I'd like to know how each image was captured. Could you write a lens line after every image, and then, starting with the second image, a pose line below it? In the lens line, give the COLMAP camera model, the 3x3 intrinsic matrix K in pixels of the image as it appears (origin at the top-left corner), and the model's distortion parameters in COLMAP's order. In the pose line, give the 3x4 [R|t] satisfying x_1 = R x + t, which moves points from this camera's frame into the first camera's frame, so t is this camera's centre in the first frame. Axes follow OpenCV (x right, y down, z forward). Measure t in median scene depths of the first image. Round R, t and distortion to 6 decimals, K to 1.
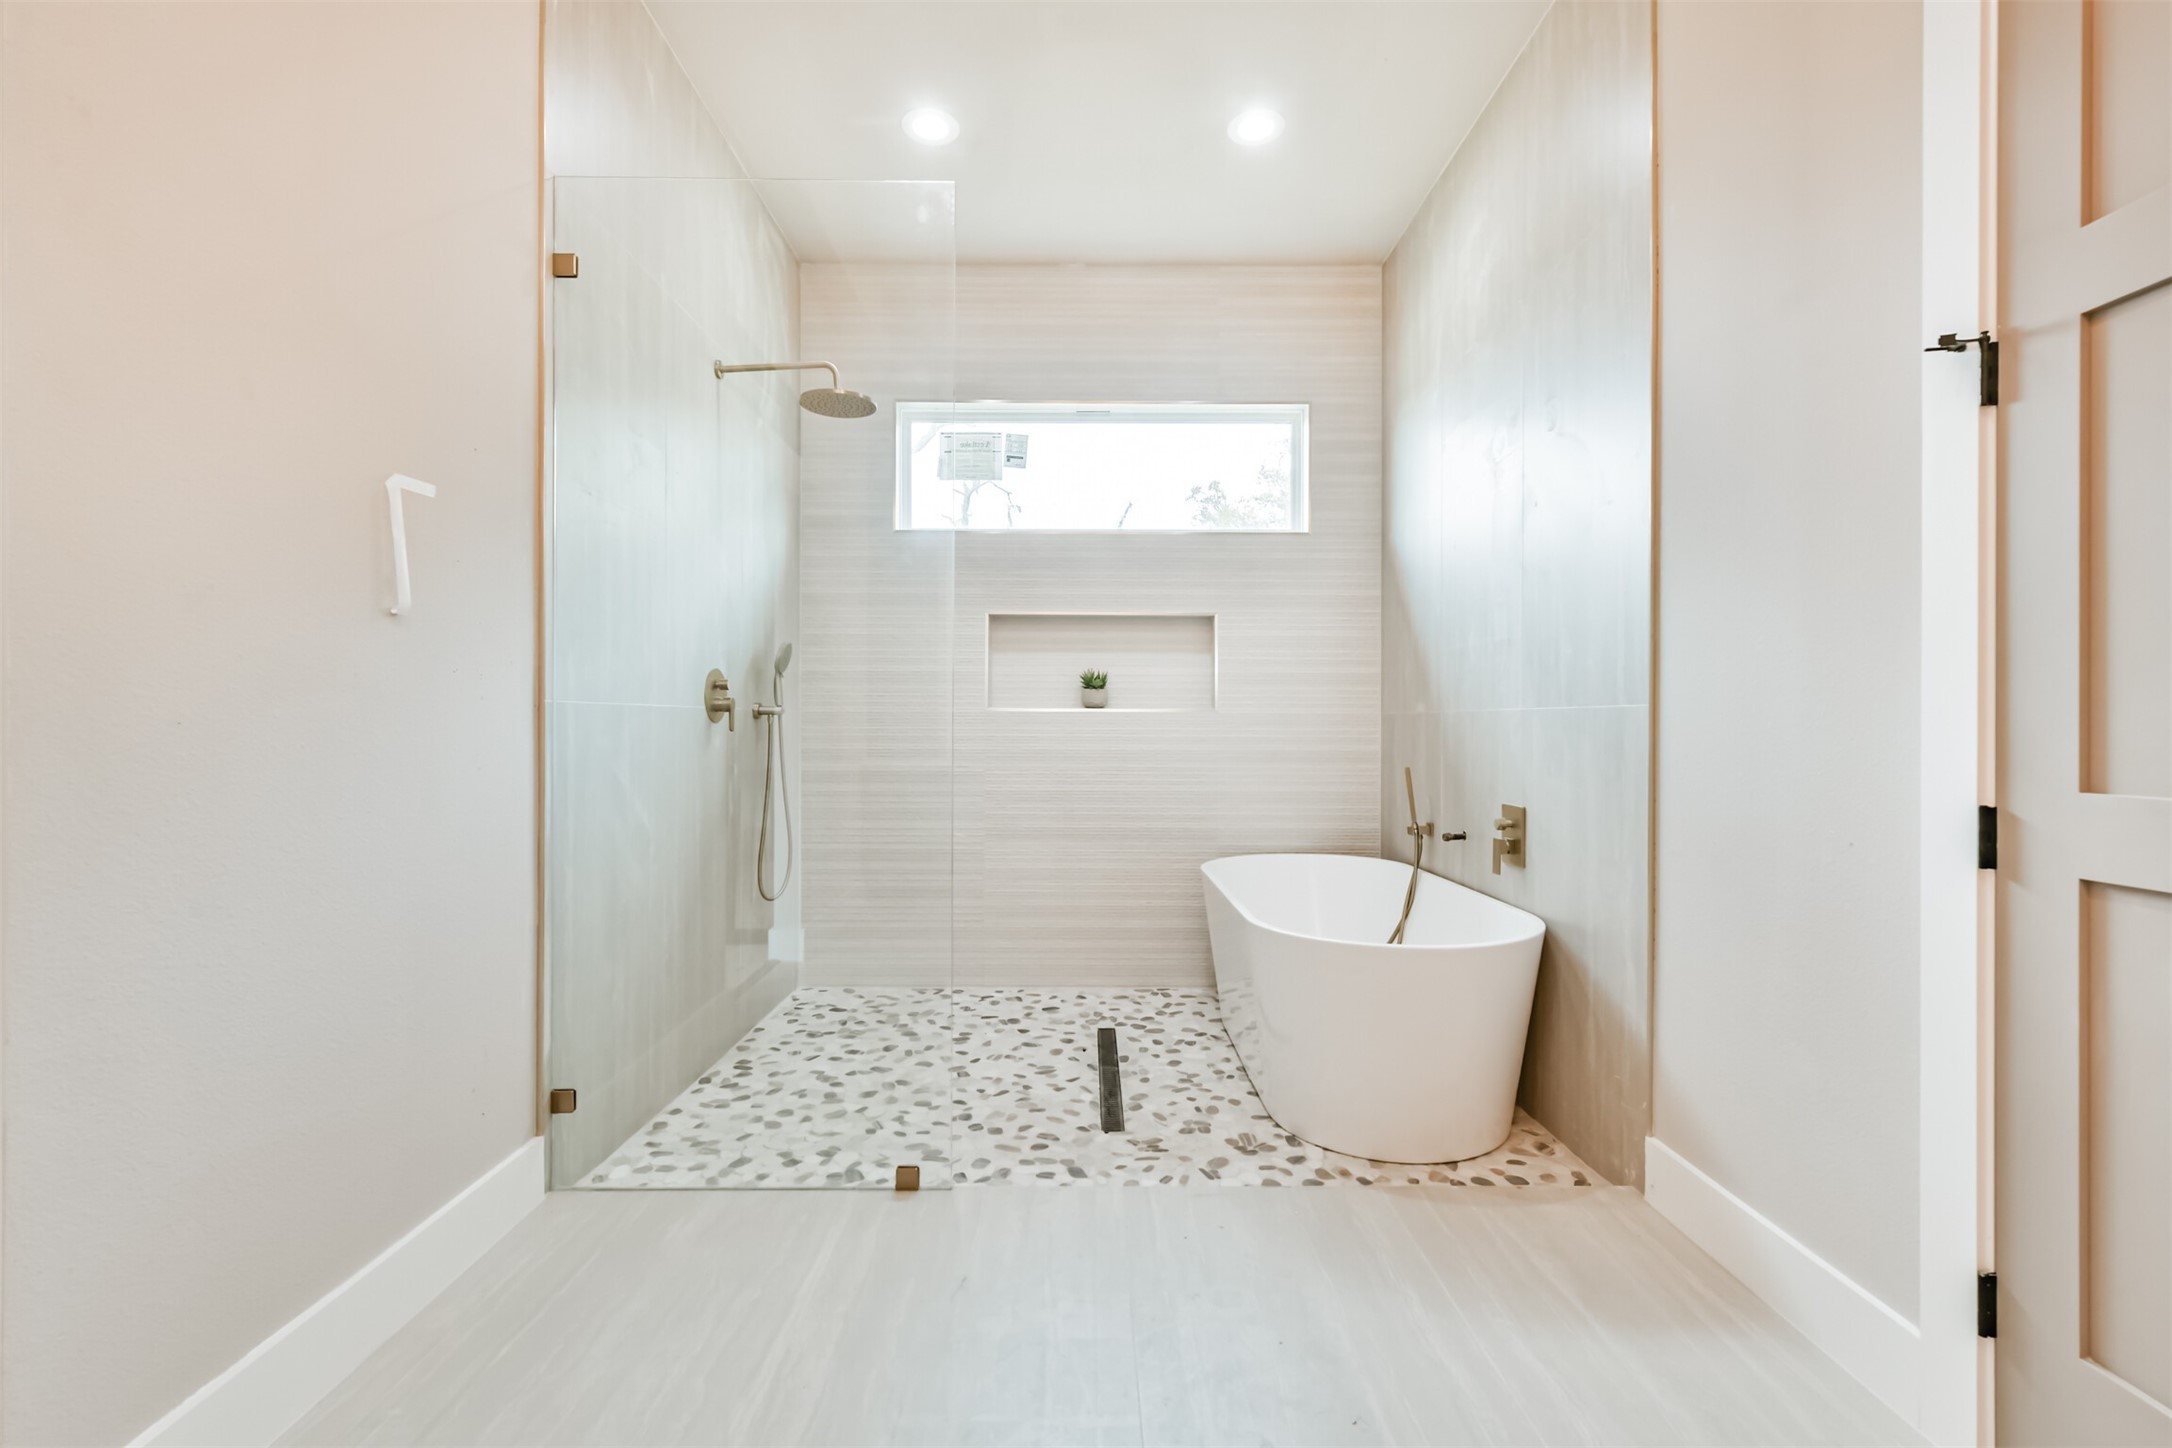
lens RADIAL K [[923.2, 0, 1086.0], [0, 923.2, 724.0], [0, 0, 1]] dist [0.004246, -0.000043]
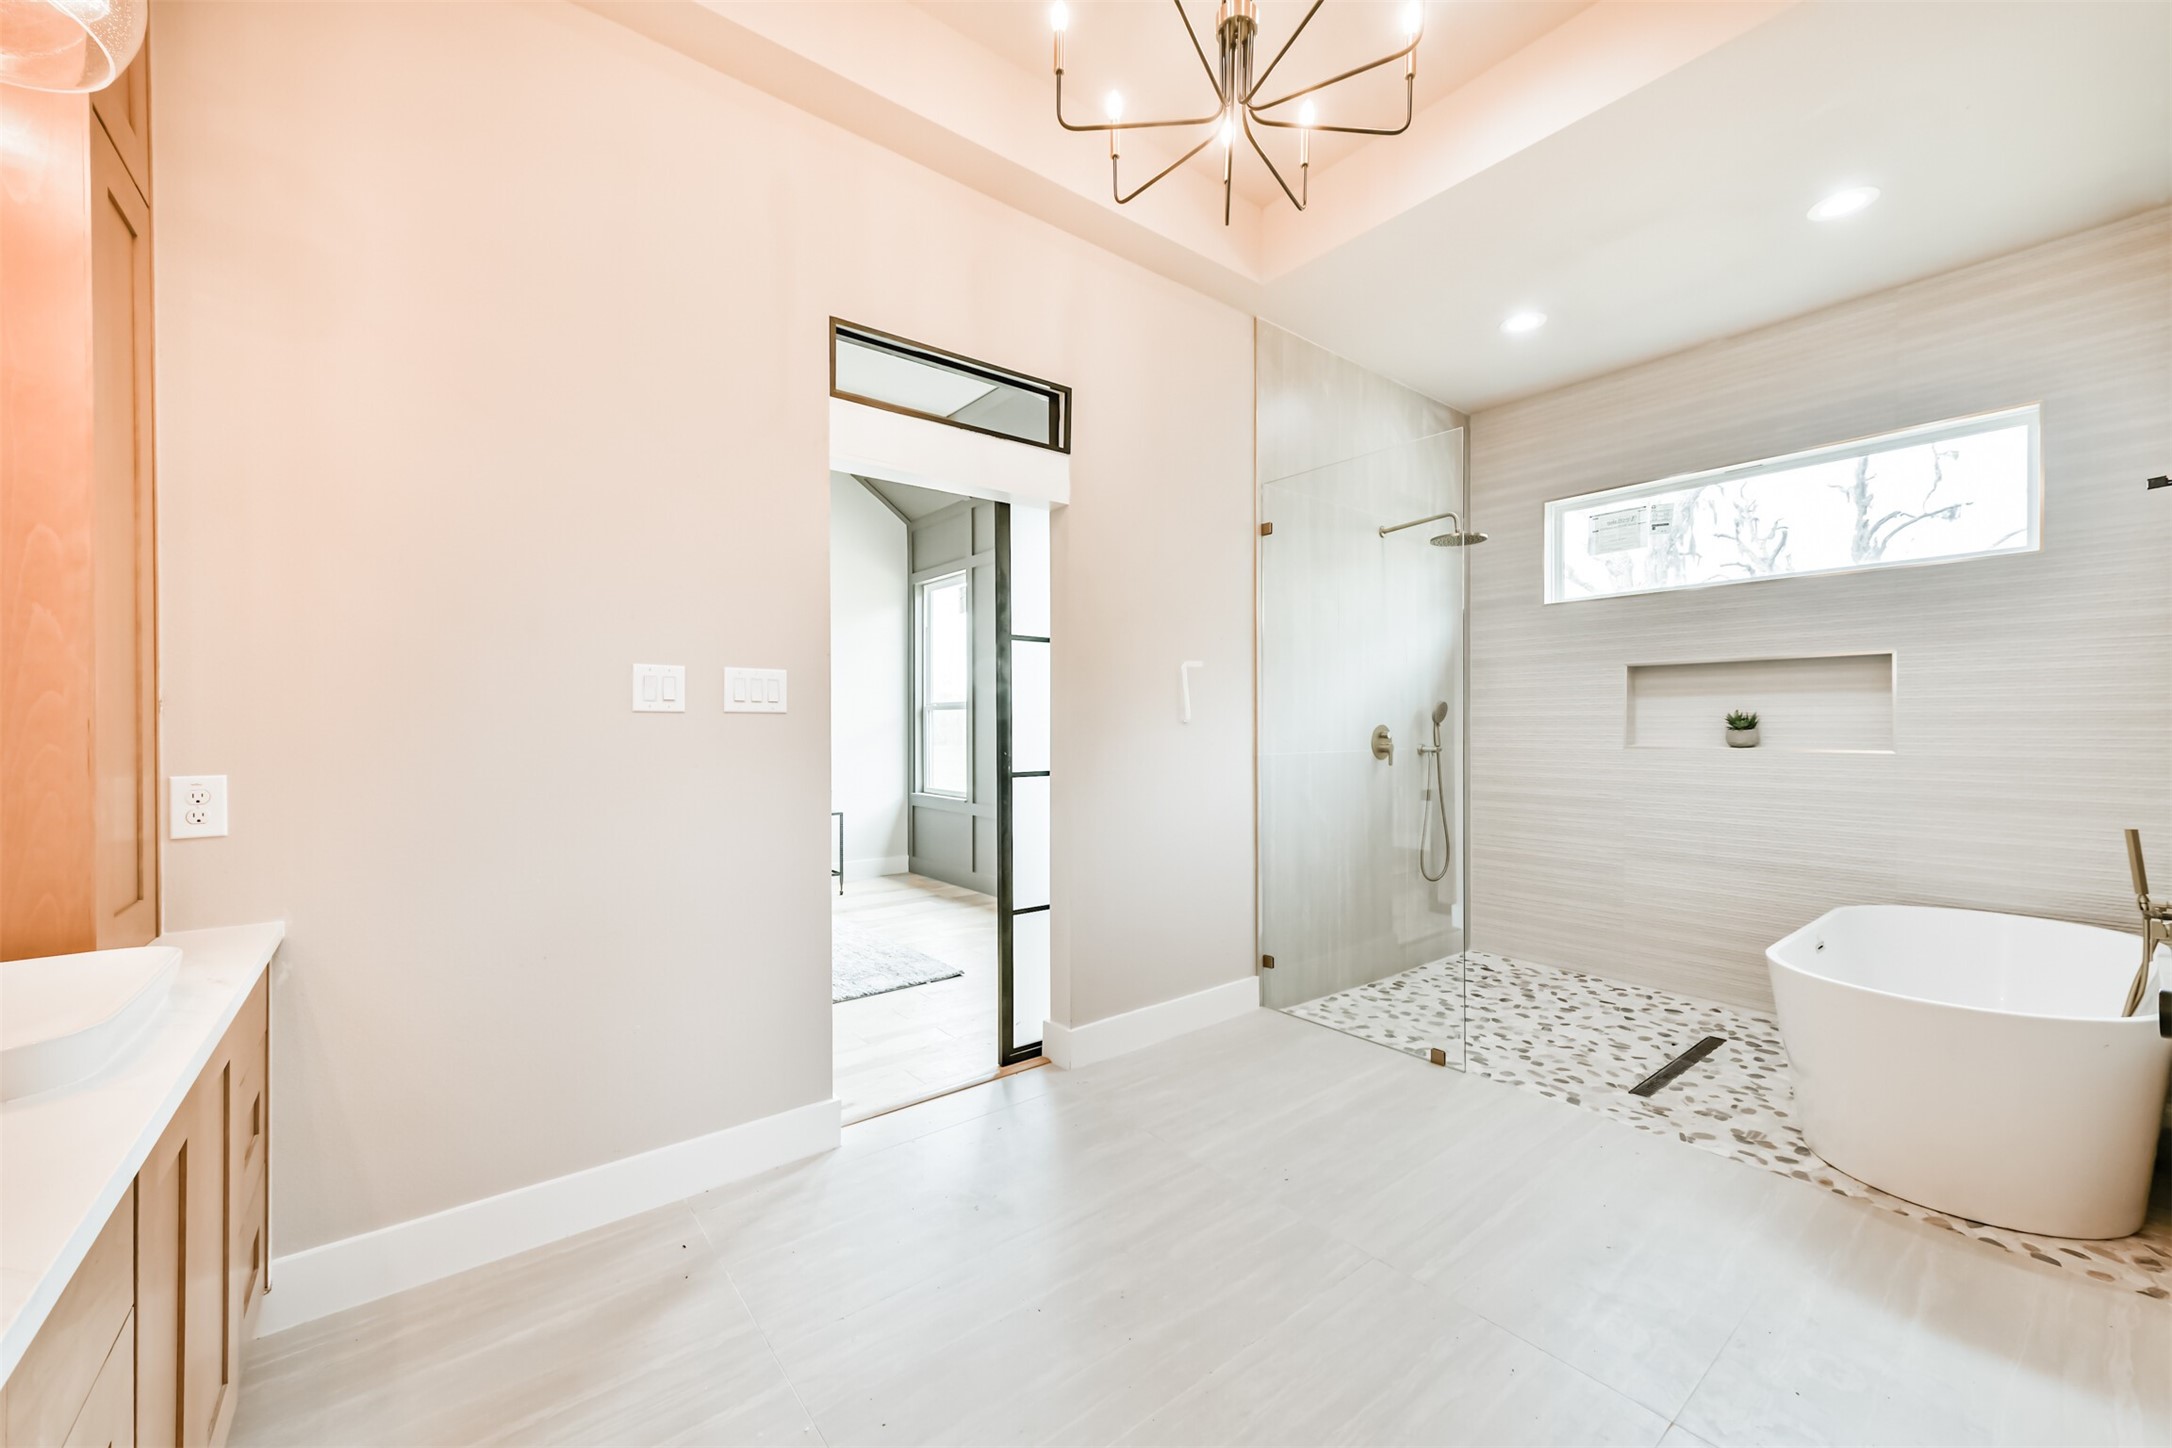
lens RADIAL K [[852.4, 0, 1088.7], [0, 852.4, 733.5], [0, 0, 1]] dist [0.000878, -0.000105]
pose [[0.617520, 0.004612, -0.786541, 0.409294], [0.004657, 0.999944, 0.009519, -0.059109], [0.786541, -0.009541, 0.617464, -0.264081]]
